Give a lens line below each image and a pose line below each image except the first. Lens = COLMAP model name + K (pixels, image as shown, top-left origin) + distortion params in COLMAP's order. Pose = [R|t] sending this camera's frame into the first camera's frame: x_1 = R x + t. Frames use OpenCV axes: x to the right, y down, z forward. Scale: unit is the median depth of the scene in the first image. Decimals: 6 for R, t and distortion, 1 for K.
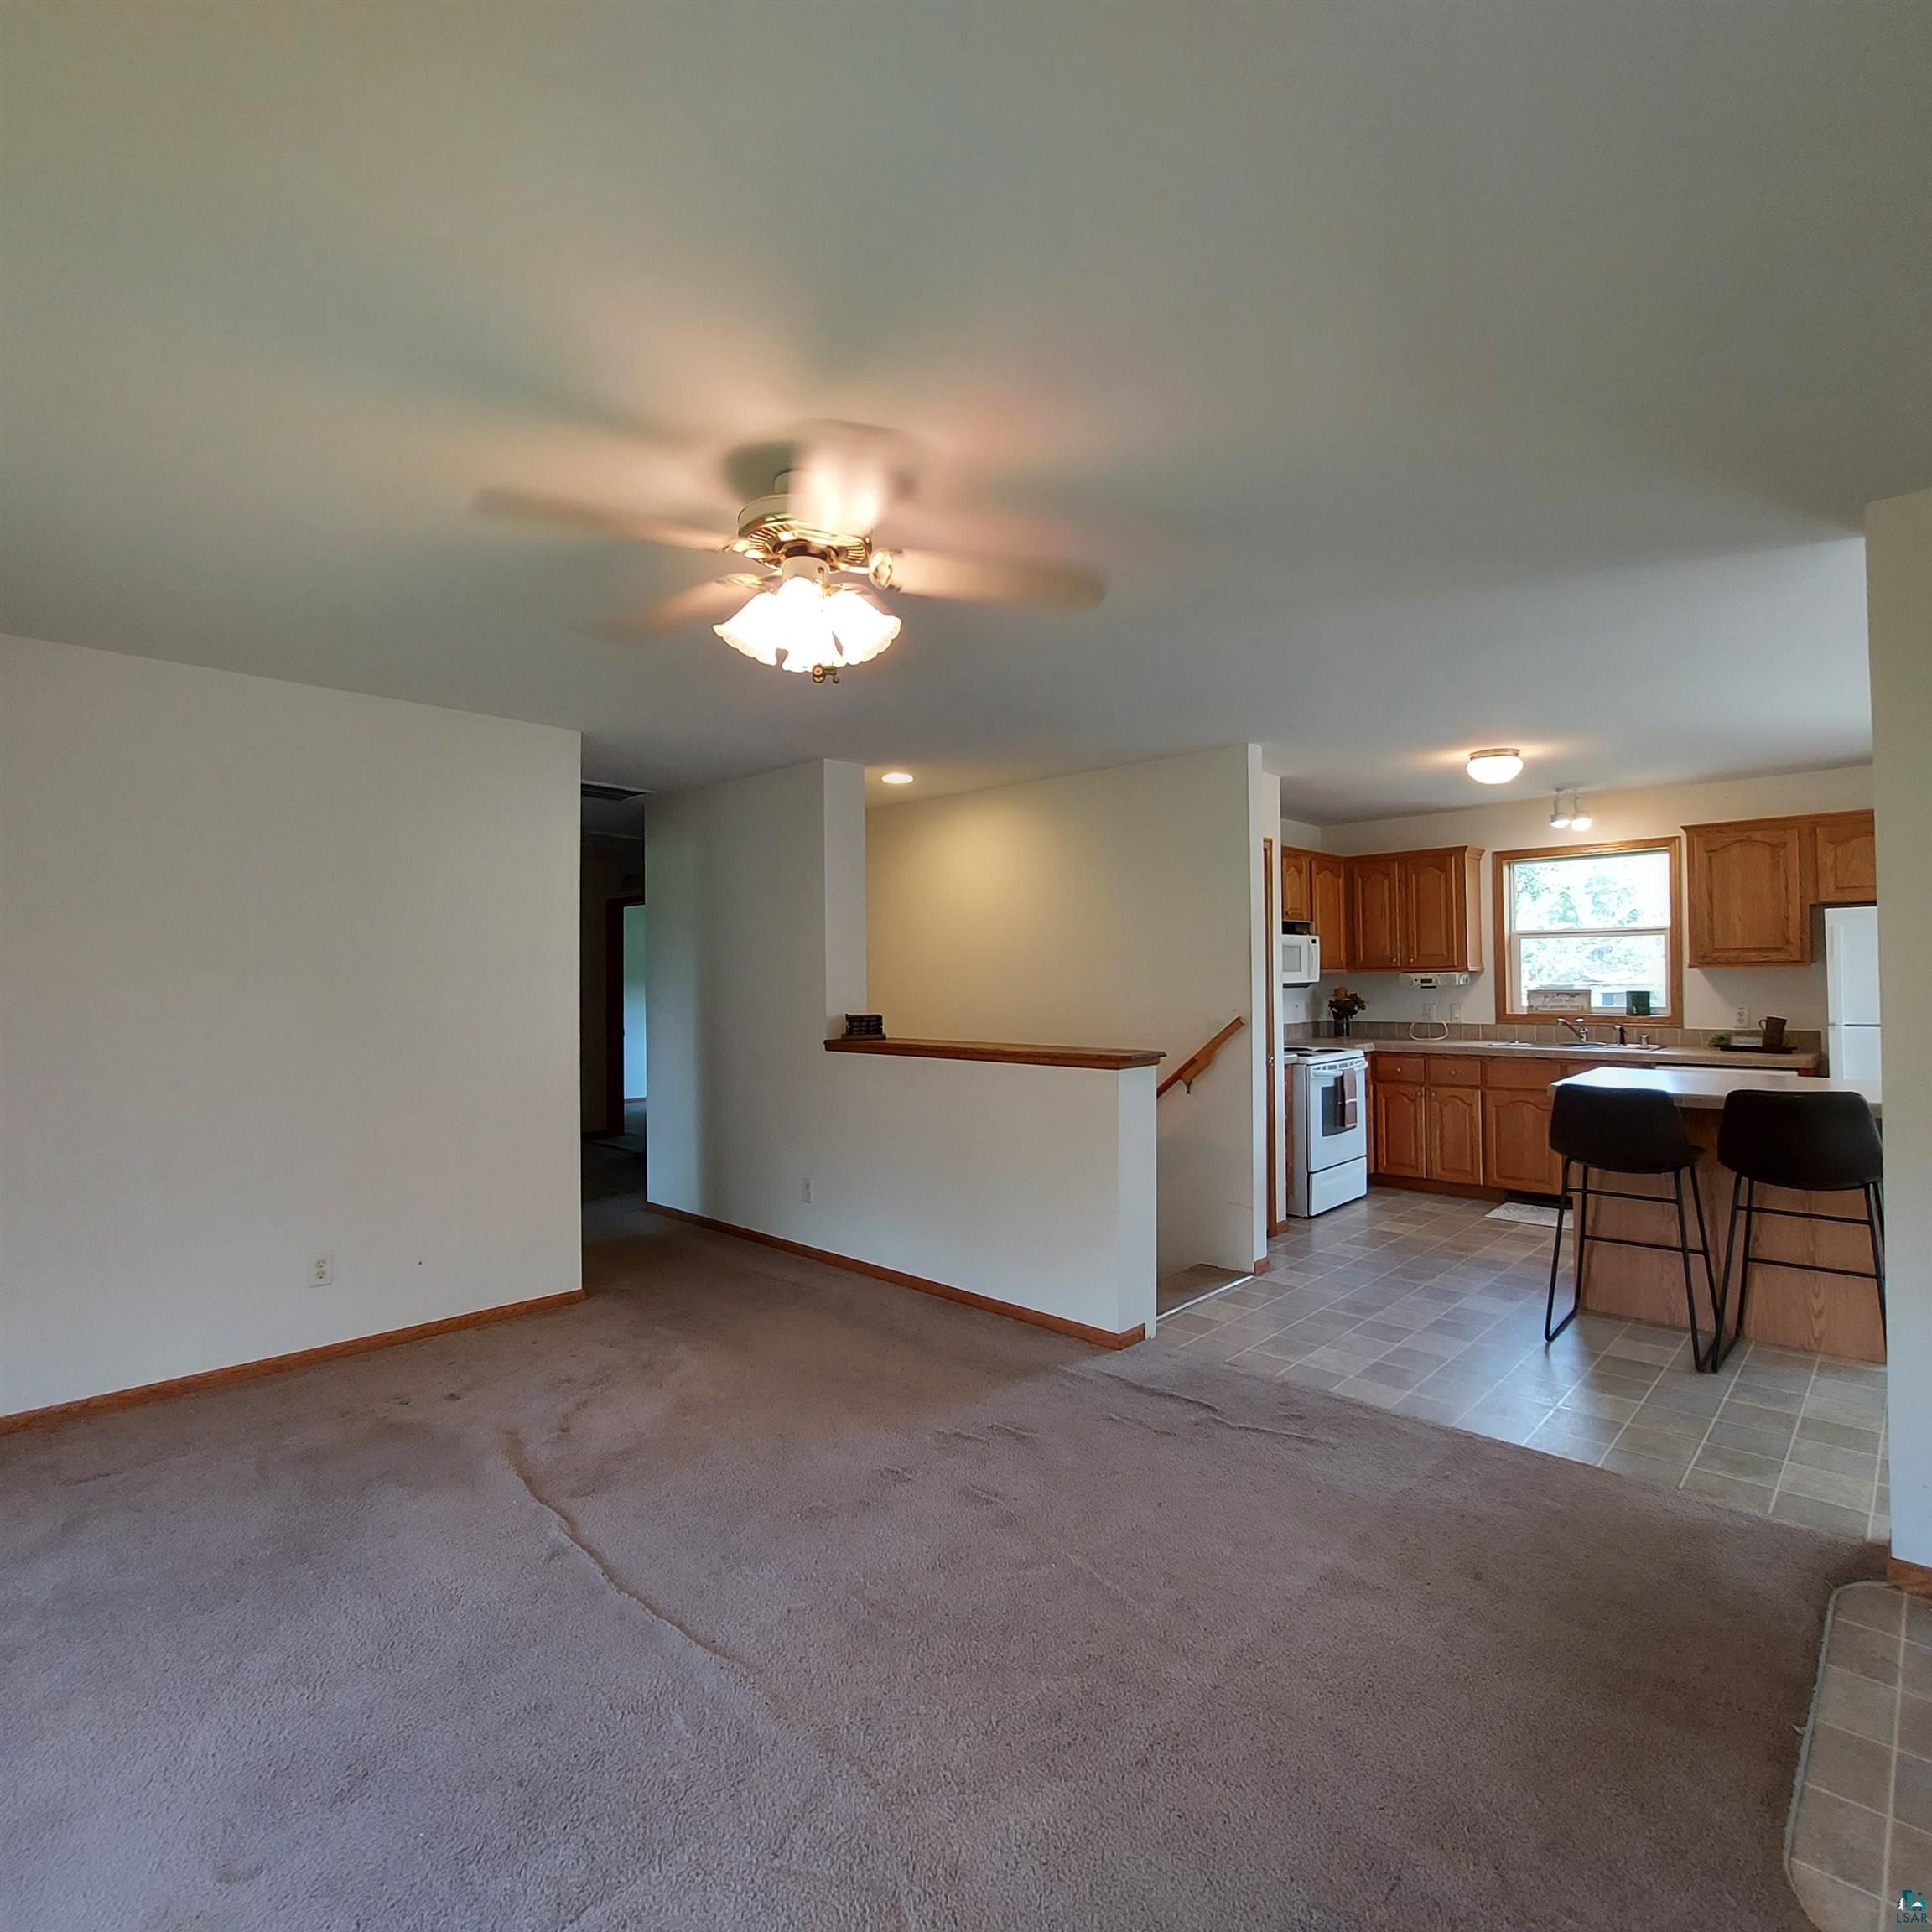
lens RADIAL K [[1019.9, 0, 977.7], [0, 1019.9, 963.1], [0, 0, 1]] dist [-0.018685, -0.002411]
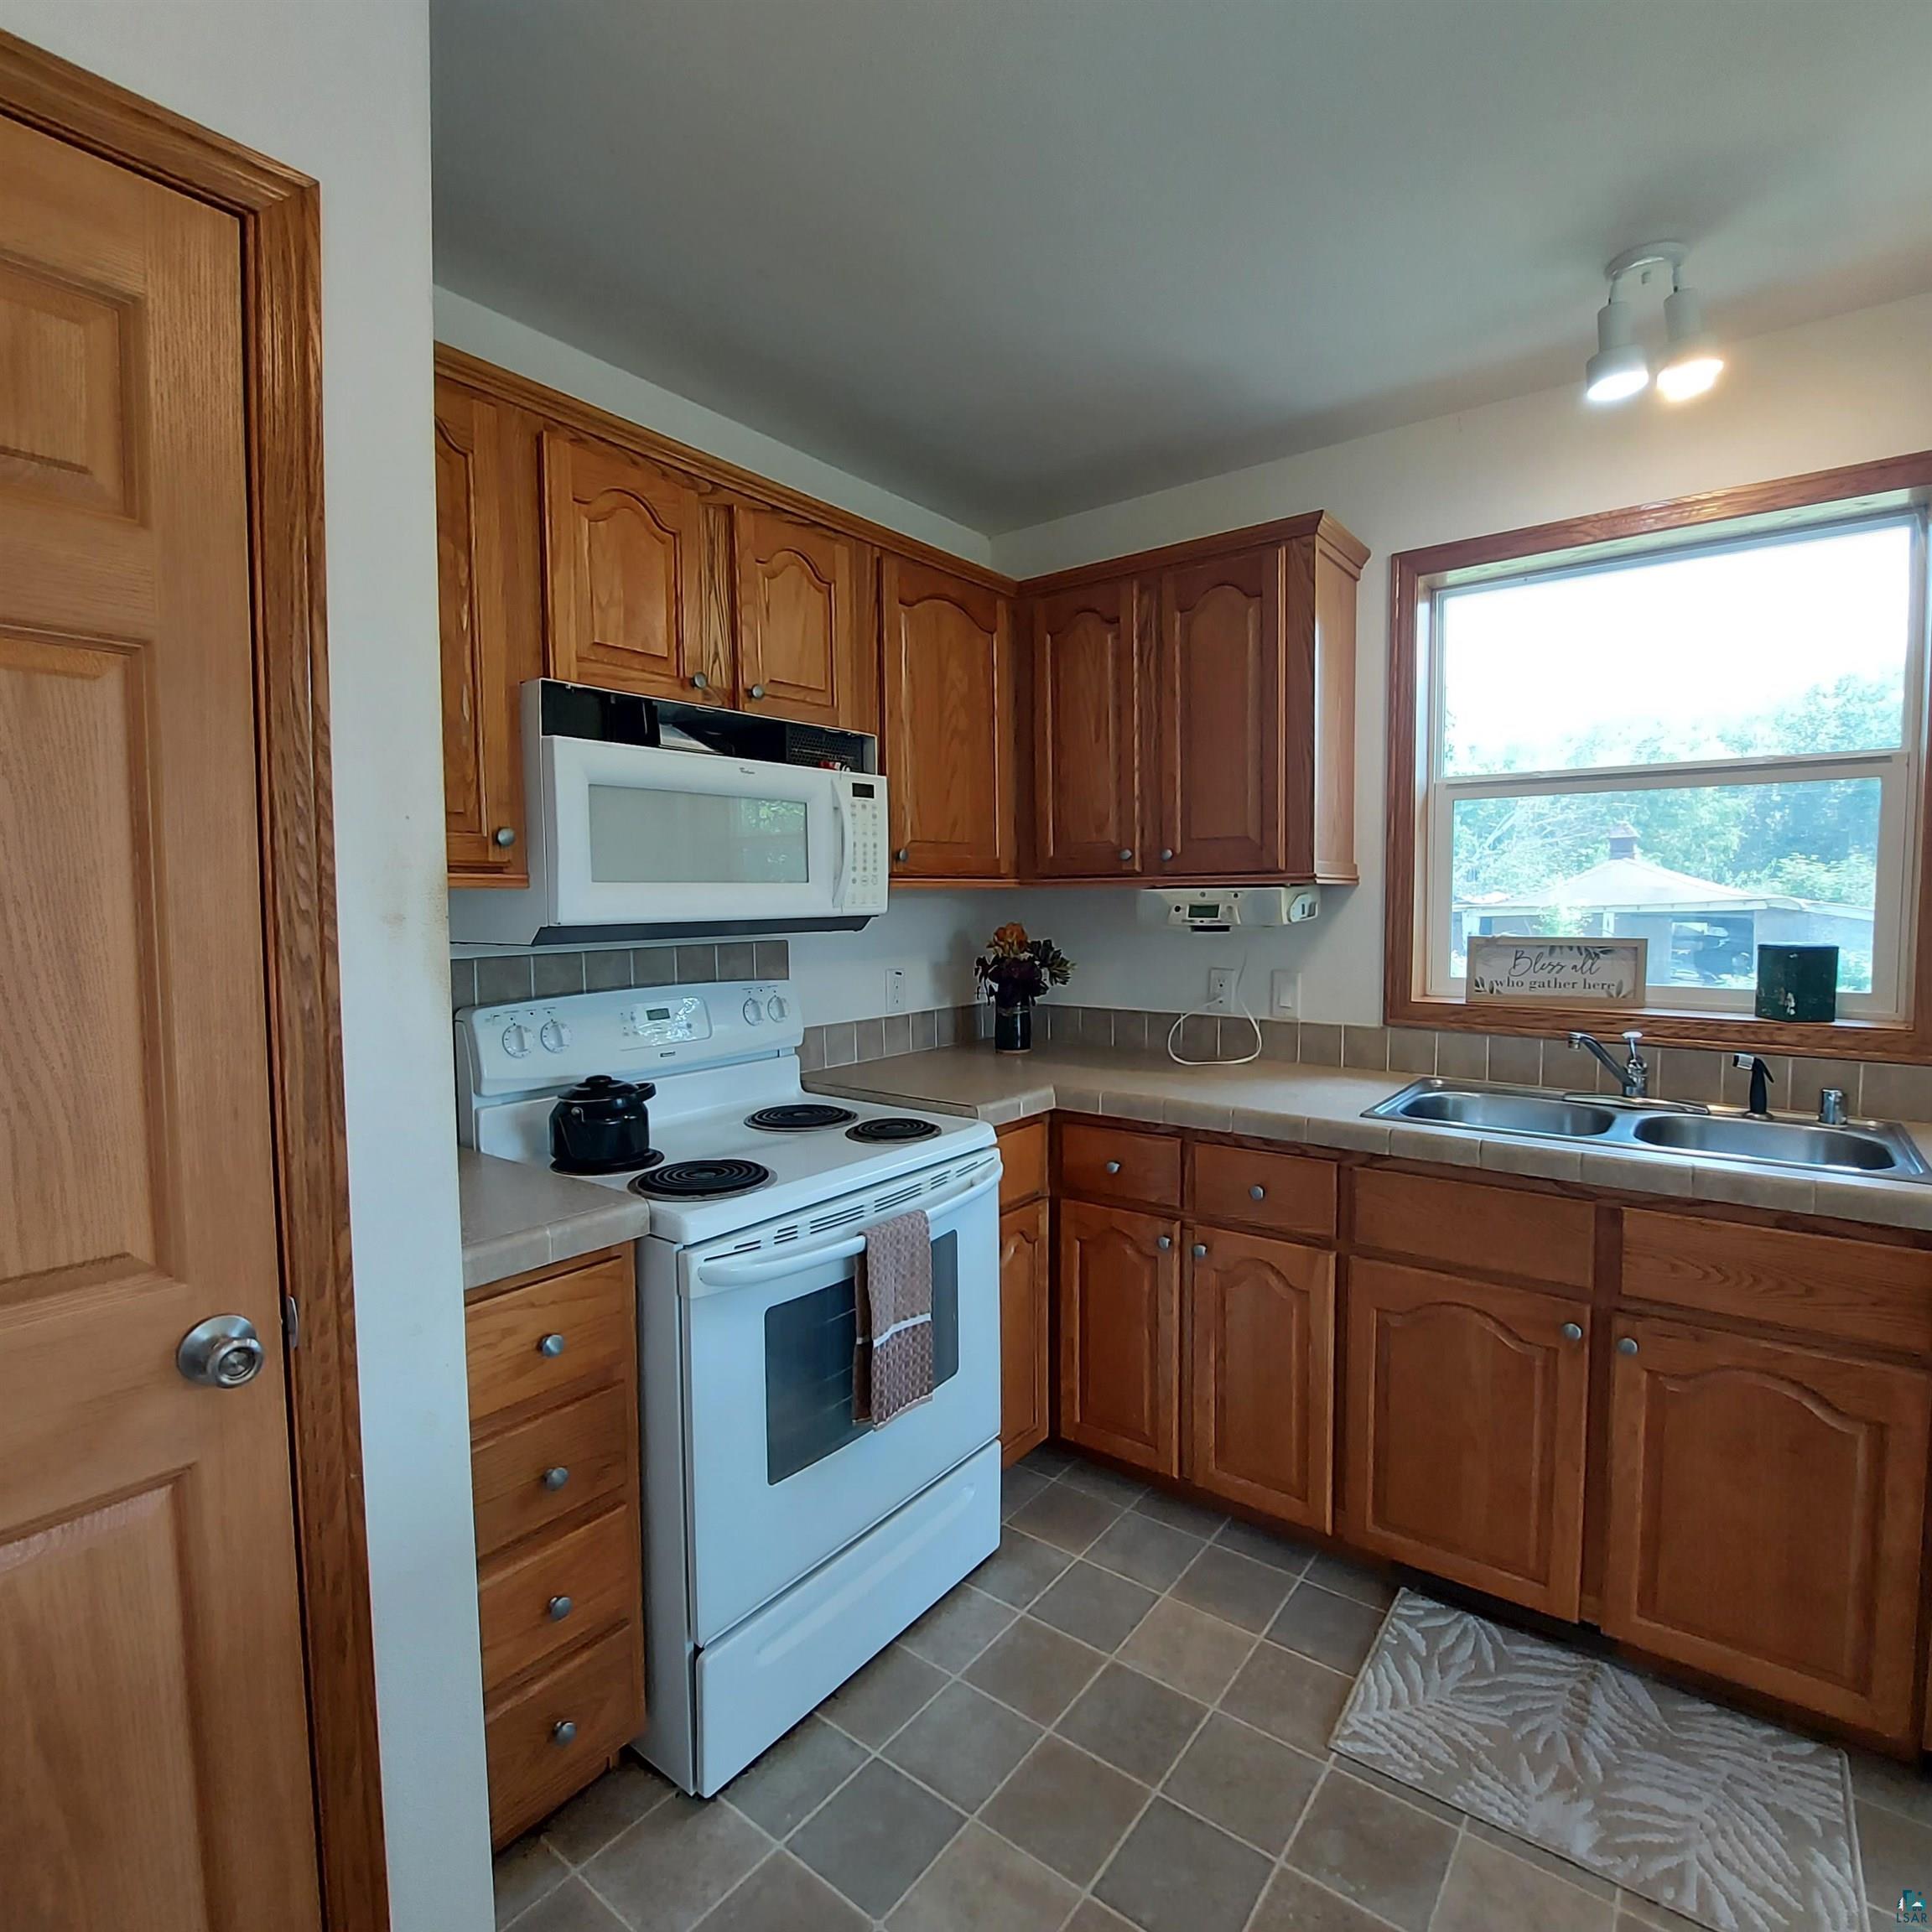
lens RADIAL K [[1019.9, 0, 981.4], [0, 1019.9, 957.5], [0, 0, 1]] dist [-0.018685, -0.002411]
pose [[0.993552, -0.002726, 0.113341, 0.329056], [-0.005625, 0.997295, 0.073291, 0.007963], [-0.113234, -0.073456, 0.990849, 0.662877]]
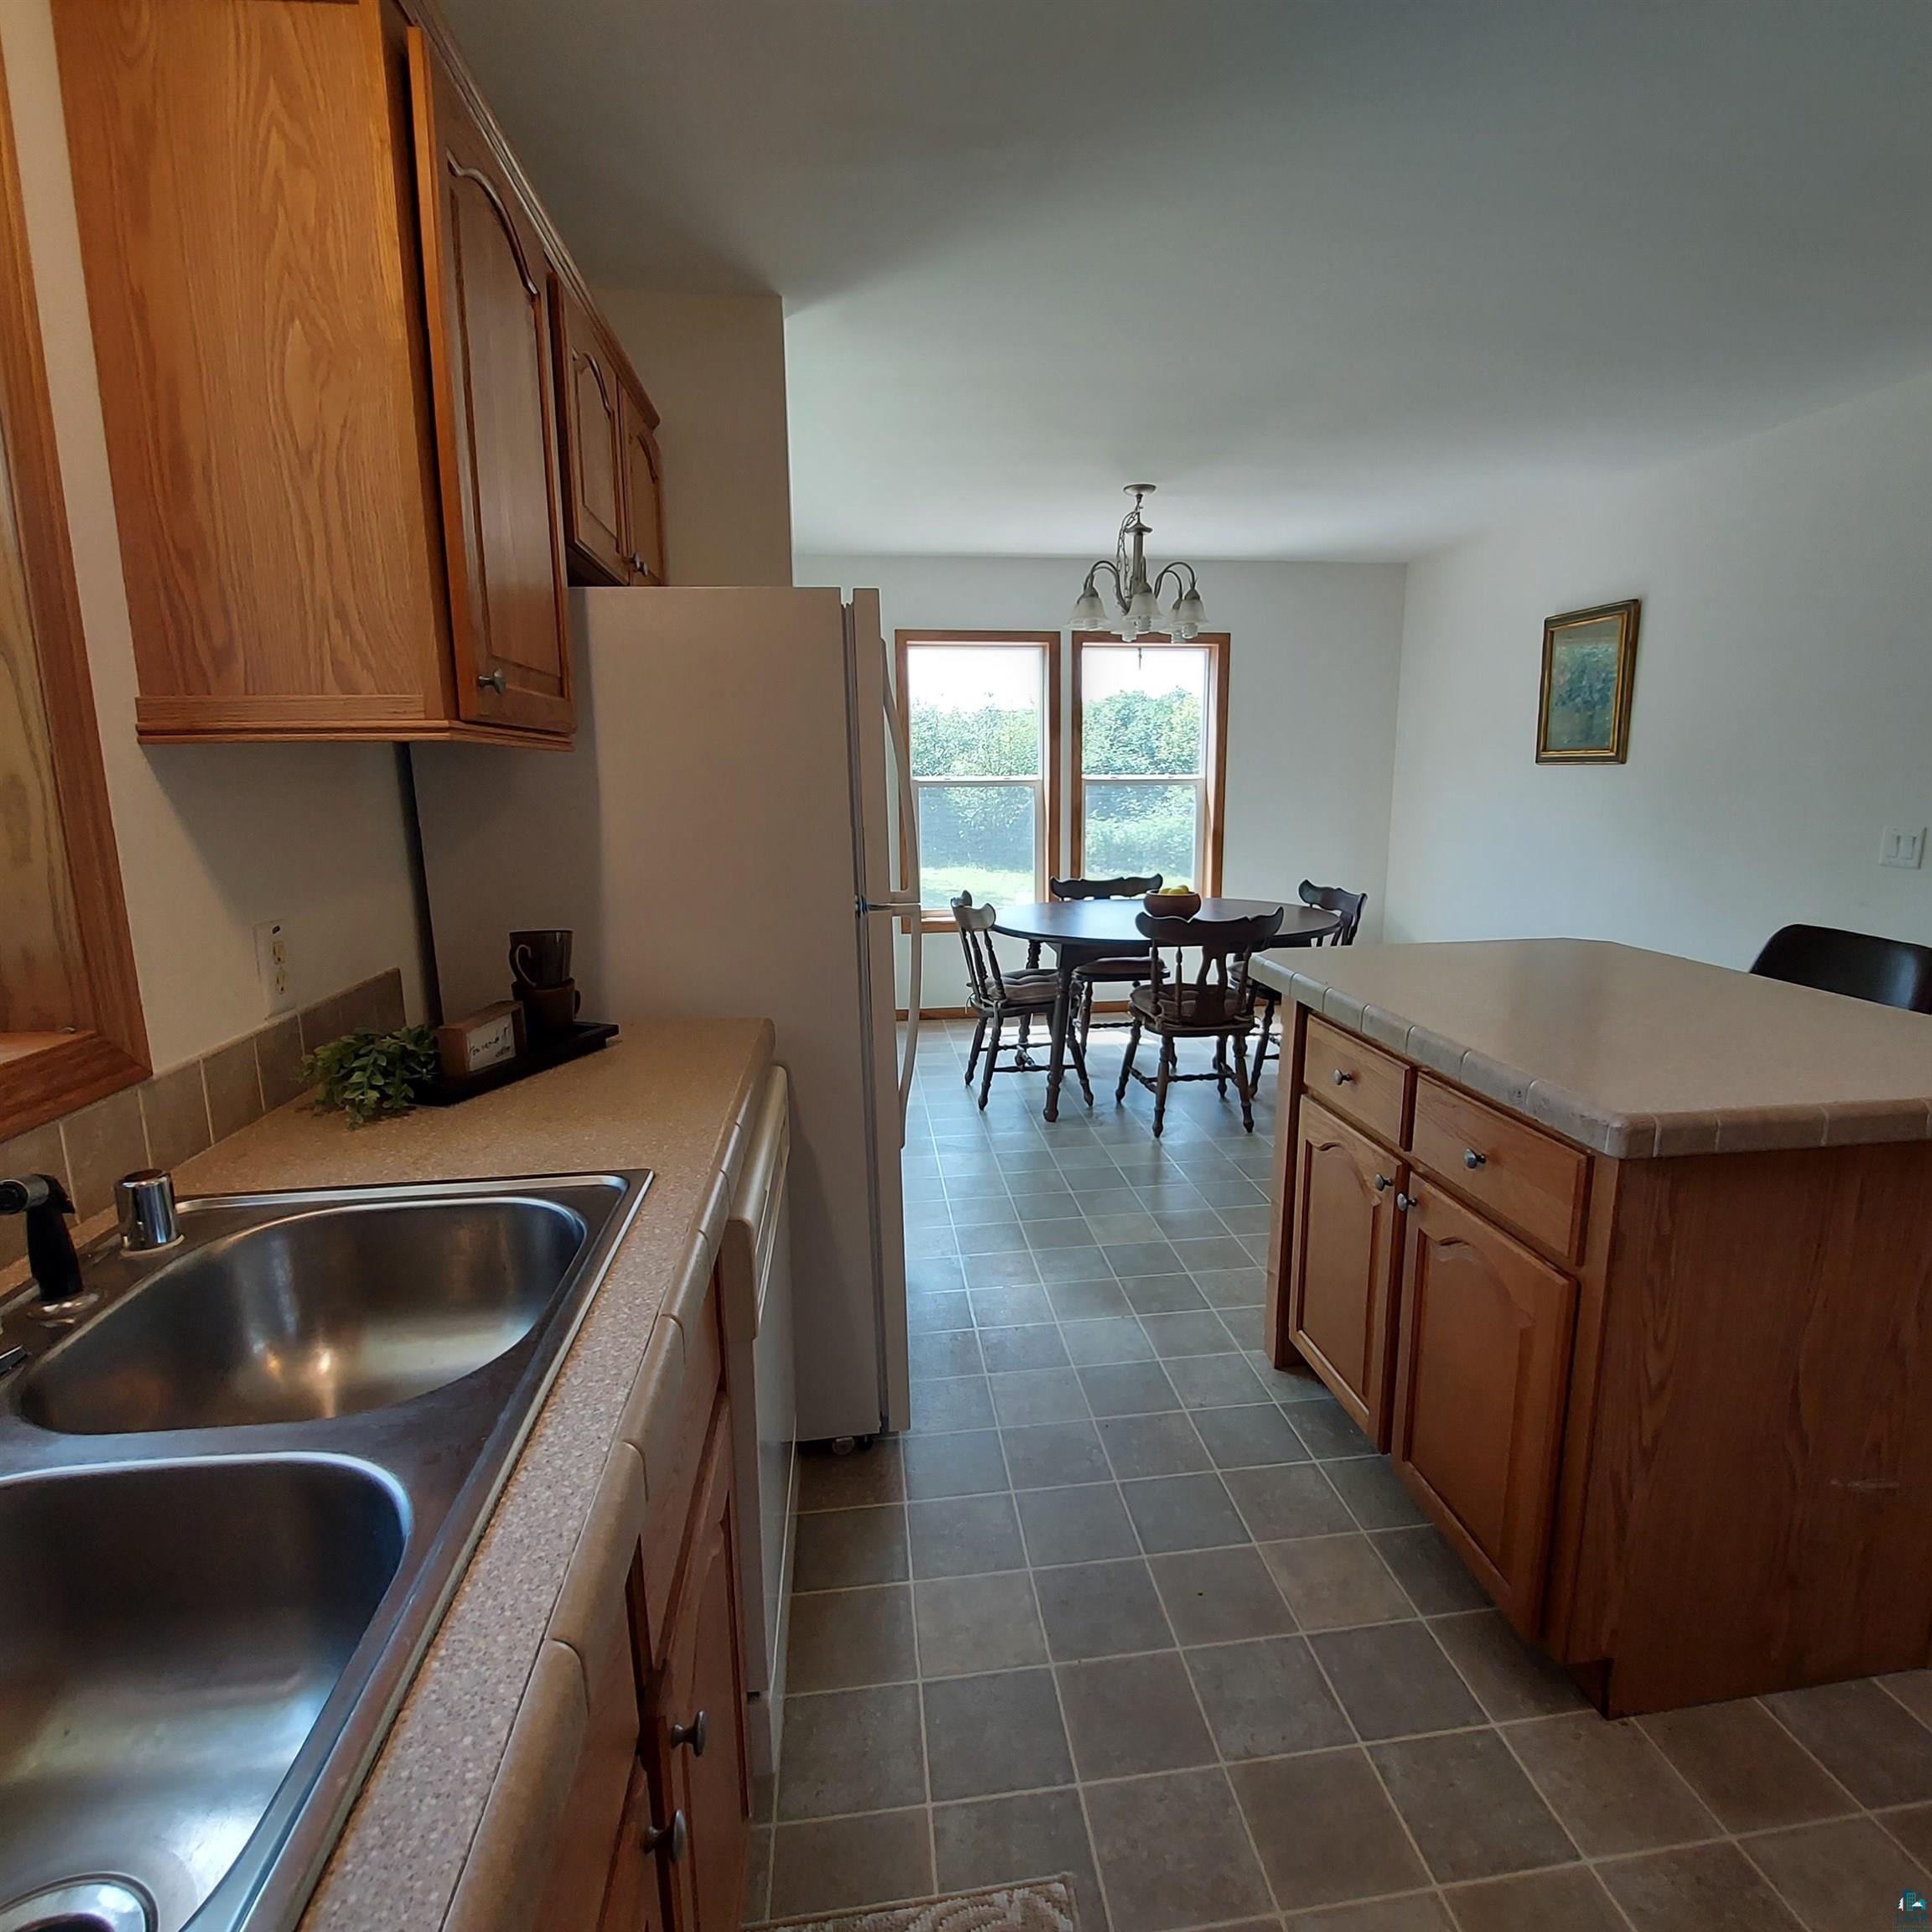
lens RADIAL K [[1019.9, 0, 970.8], [0, 1019.9, 961.3], [0, 0, 1]] dist [-0.018685, -0.002411]
pose [[-0.775442, -0.095759, 0.624116, 0.431349], [0.011001, 0.986234, 0.164987, 0.014007], [-0.631323, 0.134803, -0.763714, 0.951020]]
